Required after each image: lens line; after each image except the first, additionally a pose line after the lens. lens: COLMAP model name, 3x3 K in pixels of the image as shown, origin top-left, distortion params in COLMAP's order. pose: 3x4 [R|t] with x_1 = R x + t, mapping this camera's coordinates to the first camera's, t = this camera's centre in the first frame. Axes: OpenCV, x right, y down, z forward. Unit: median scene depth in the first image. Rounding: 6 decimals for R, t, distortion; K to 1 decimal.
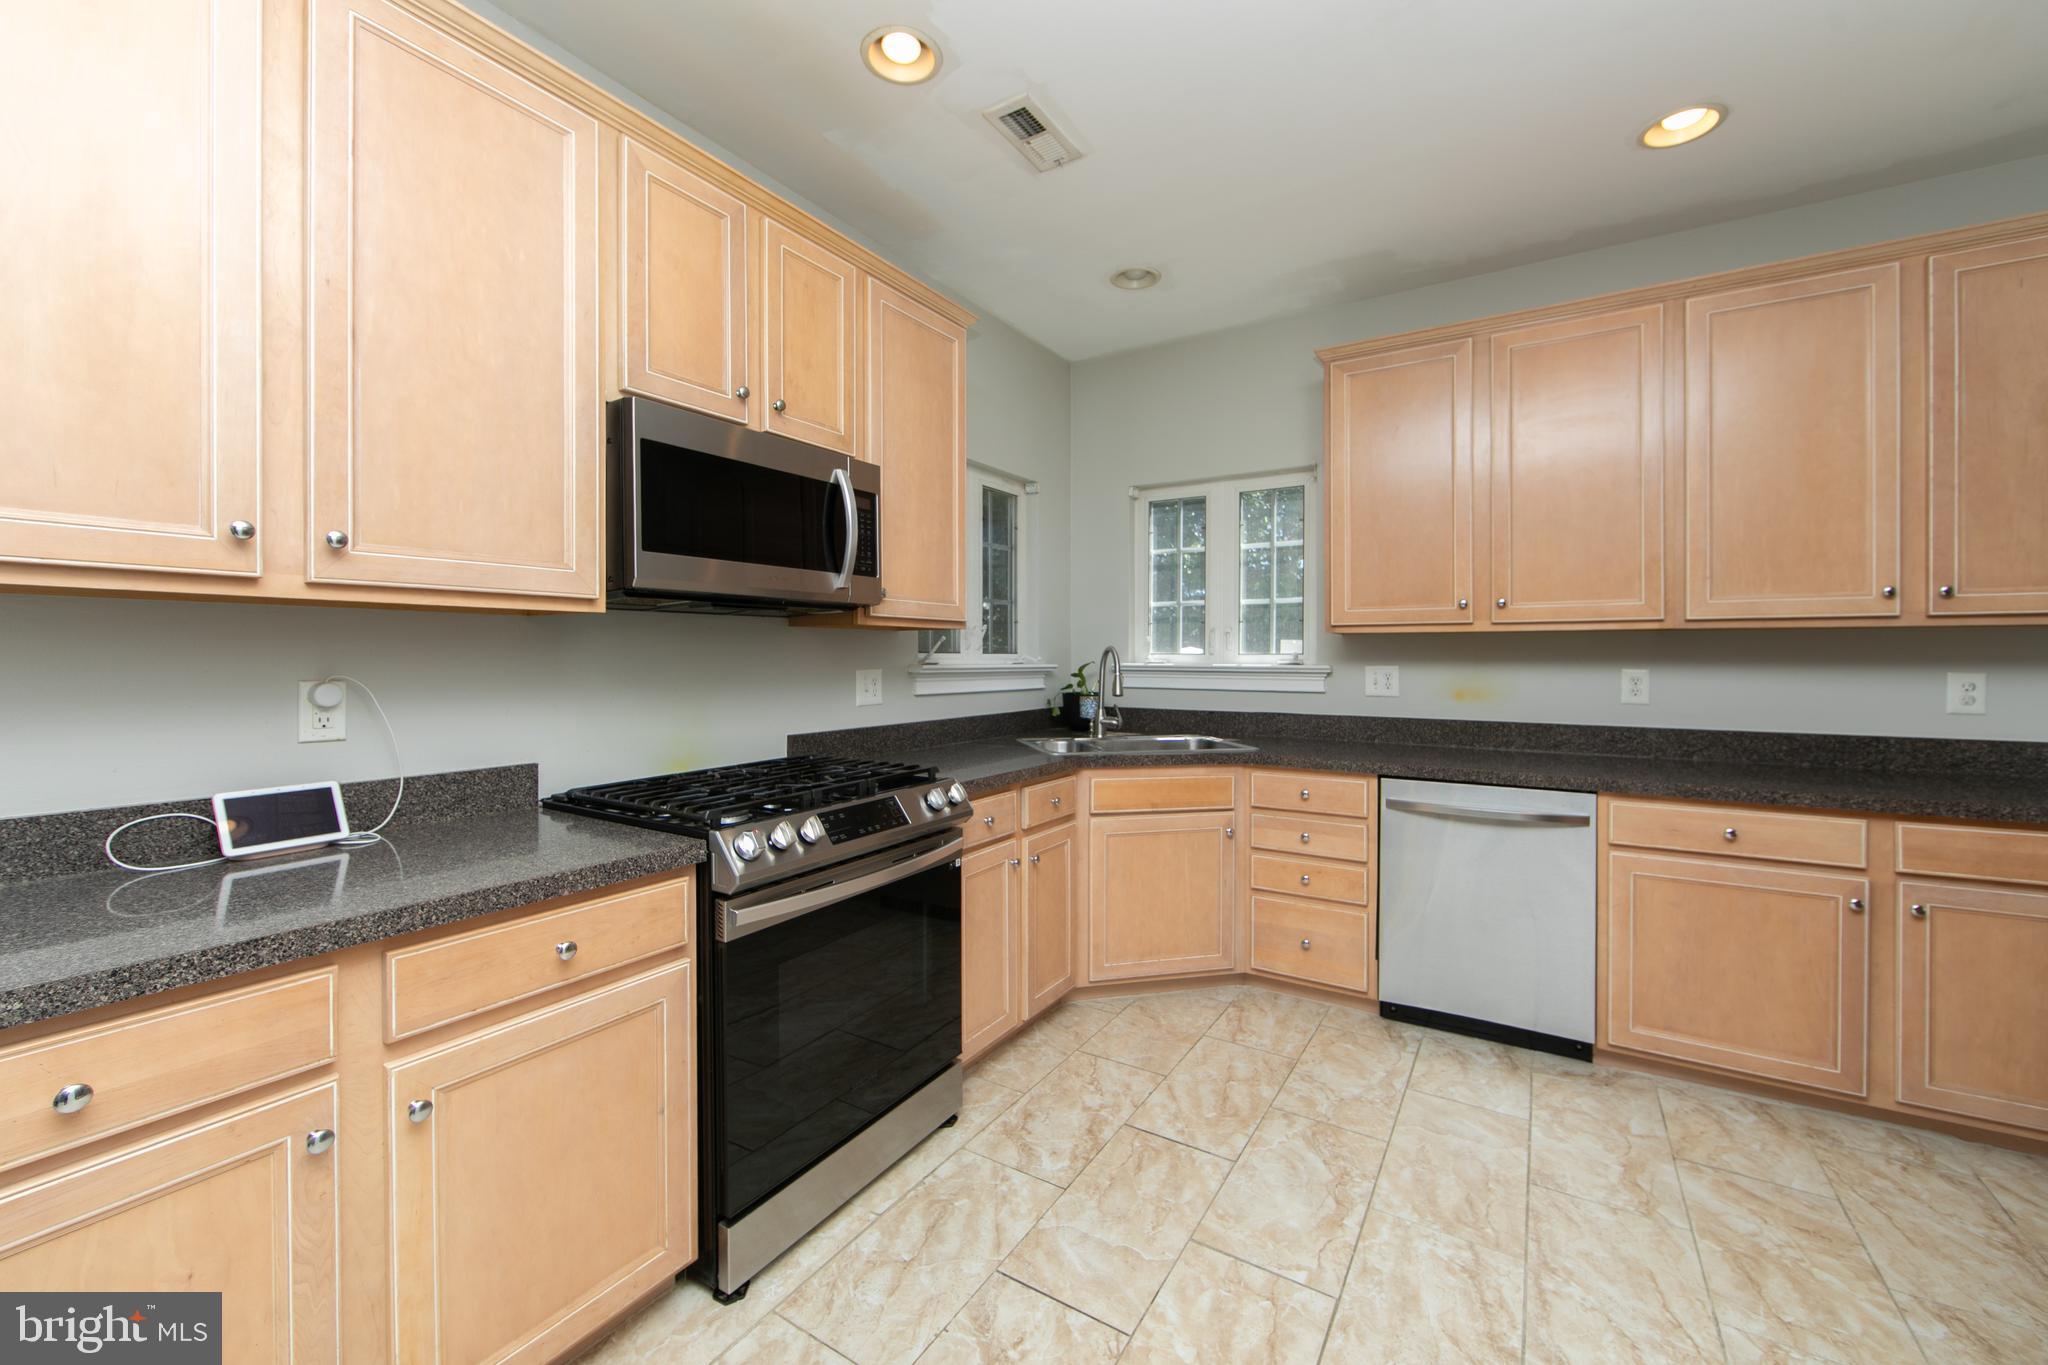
lens RADIAL K [[813.9, 0, 1009.1], [0, 813.9, 660.9], [0, 0, 1]] dist [-0.003959, -0.000534]
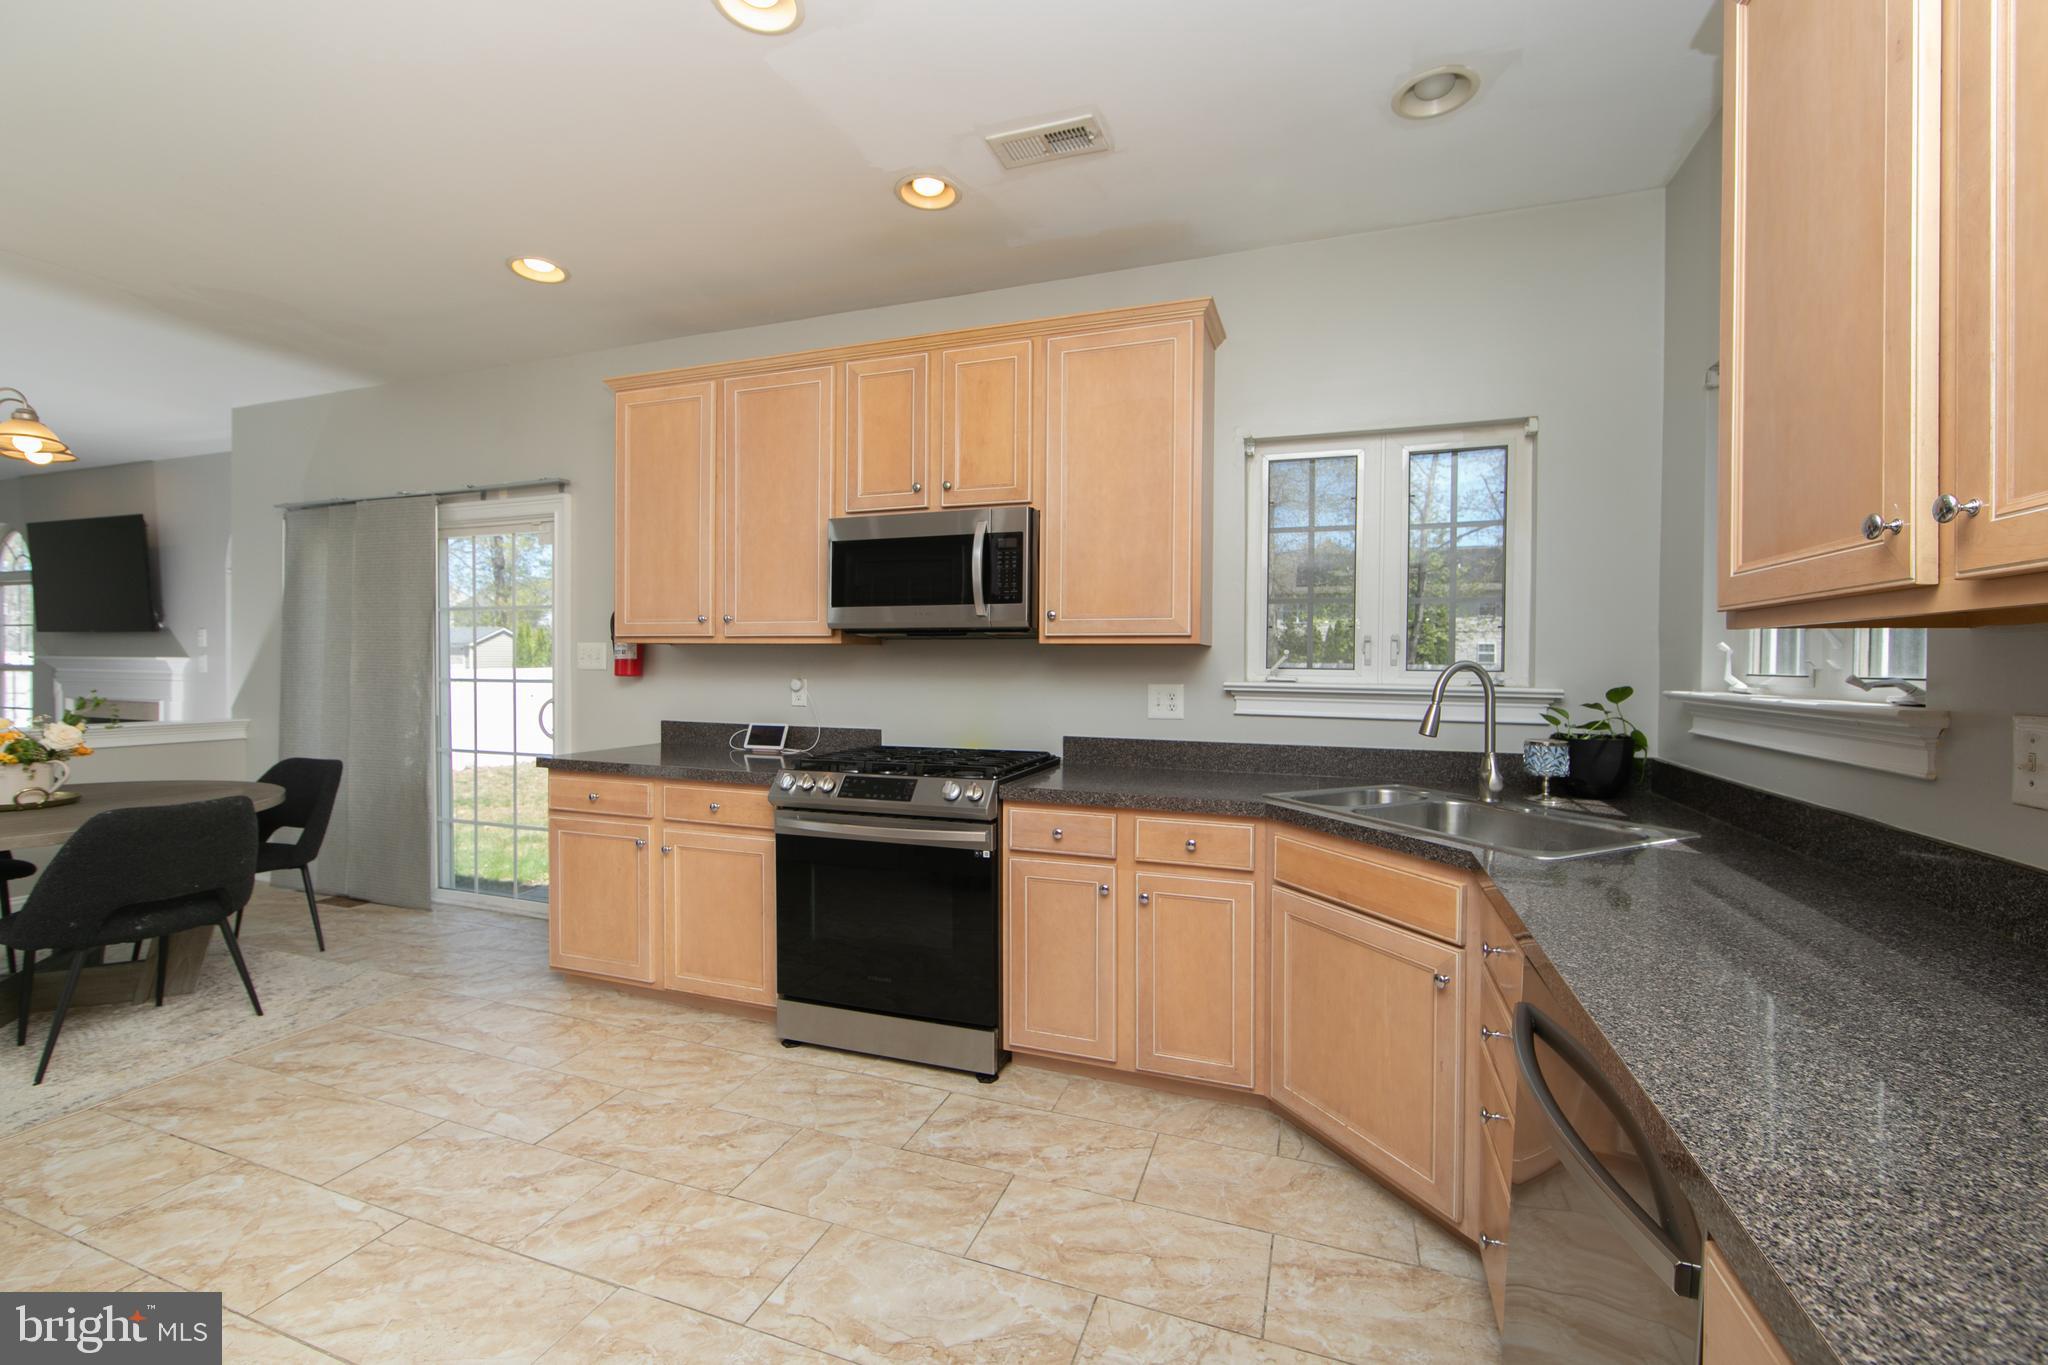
lens RADIAL K [[813.9, 0, 1064.9], [0, 813.9, 678.9], [0, 0, 1]] dist [-0.003959, -0.000534]
pose [[0.253265, 0.017449, -0.967240, 1.124902], [-0.014983, 0.999788, 0.014113, -0.012787], [0.967281, 0.010918, 0.253473, 0.873668]]
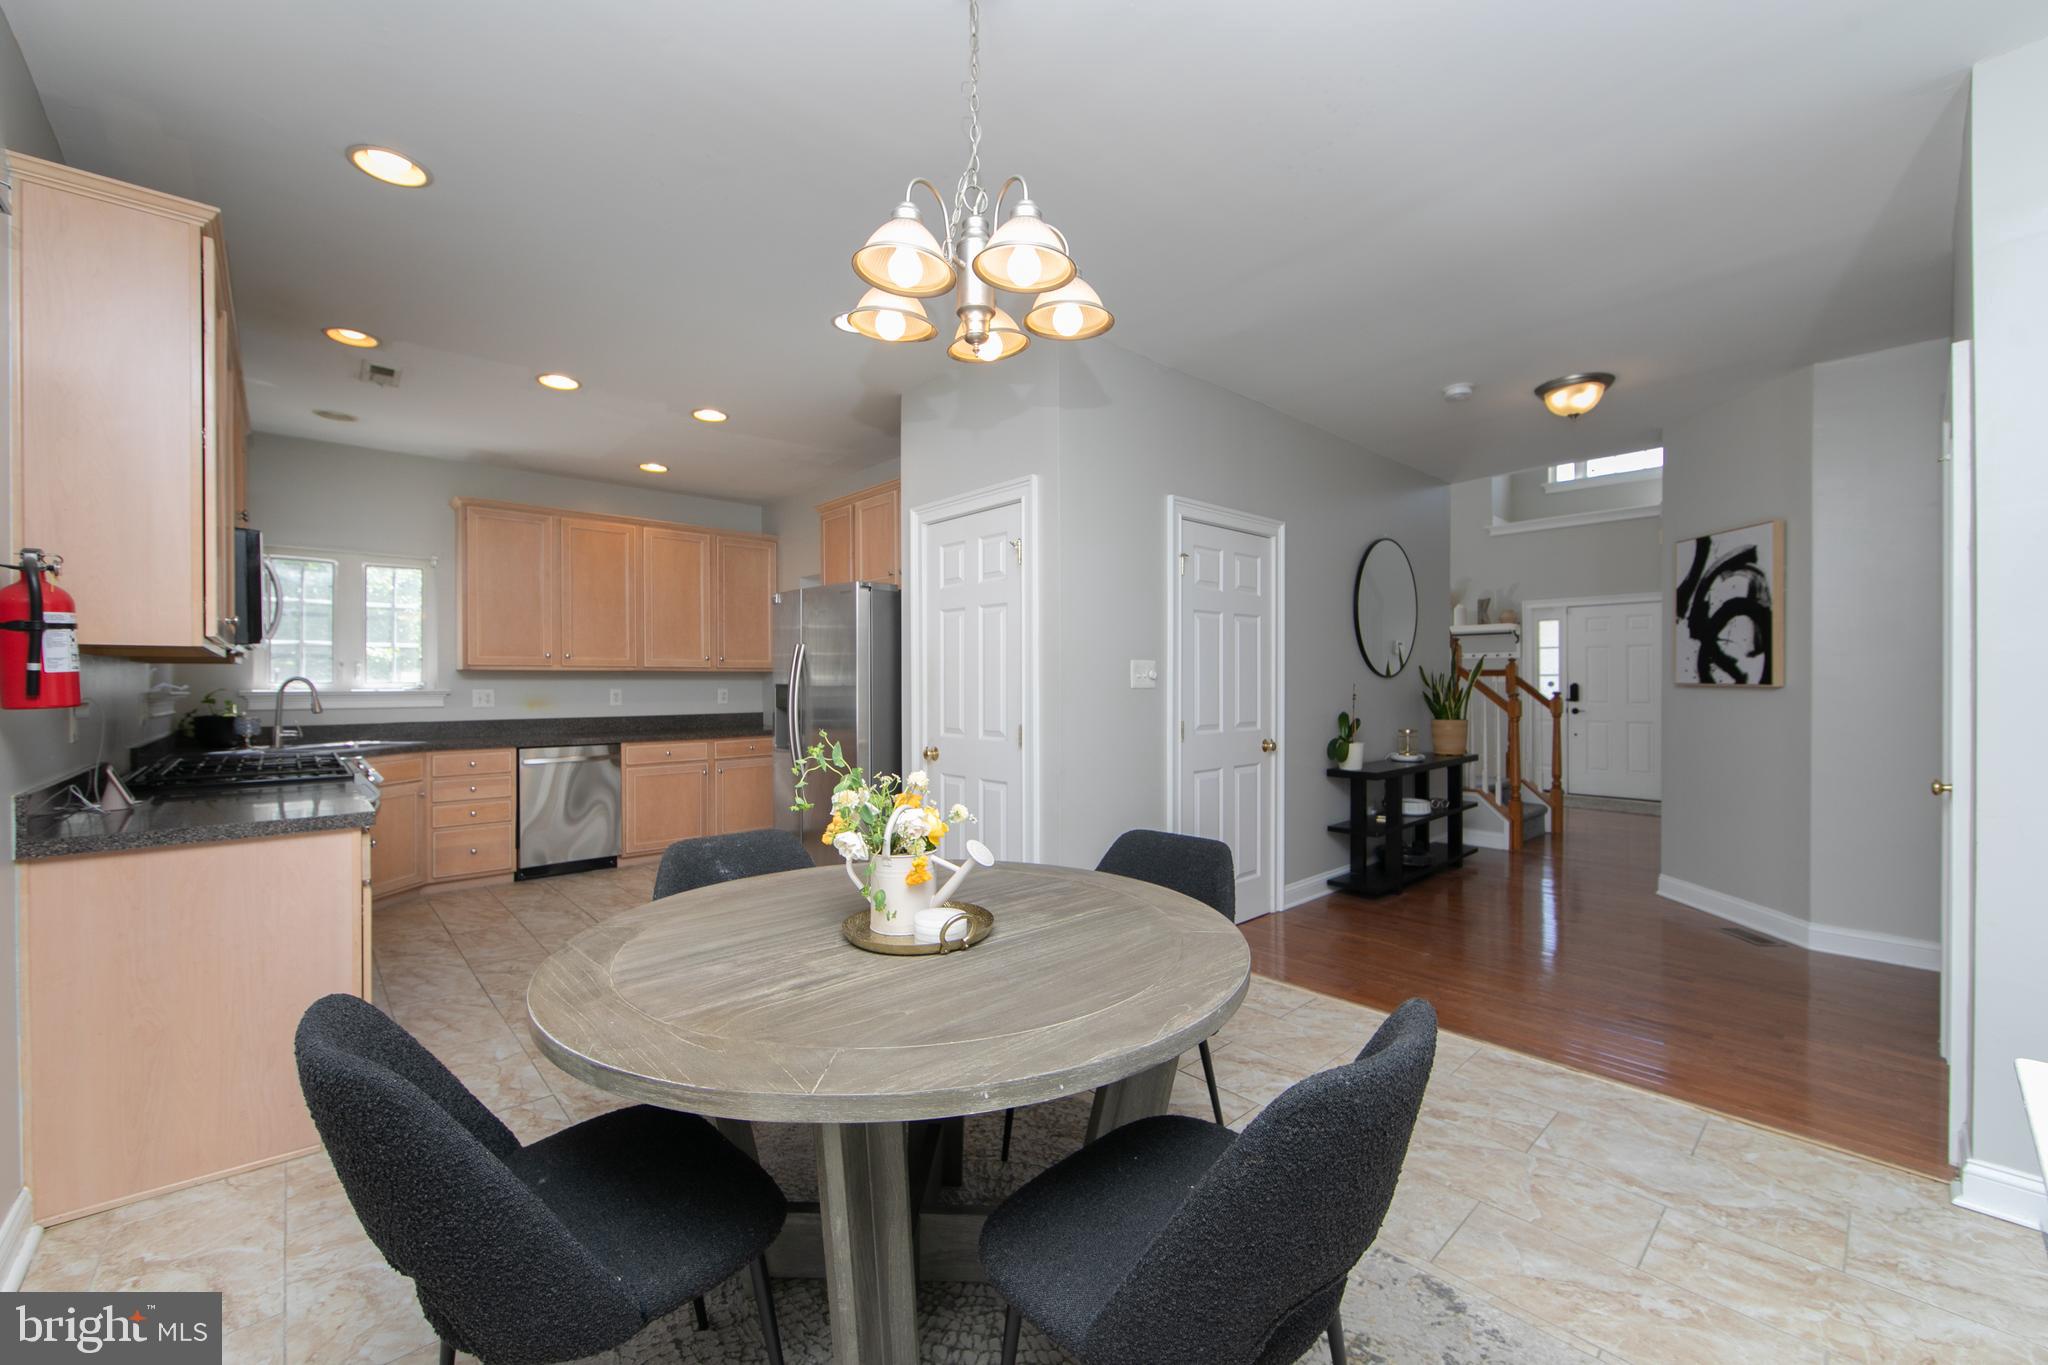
lens RADIAL K [[813.9, 0, 1016.6], [0, 813.9, 682.3], [0, 0, 1]] dist [-0.003959, -0.000534]
pose [[0.271508, -0.001273, 0.962435, -1.386281], [0.012860, 0.999915, -0.002305, 0.014872], [-0.962350, 0.013003, 0.271501, -0.808636]]
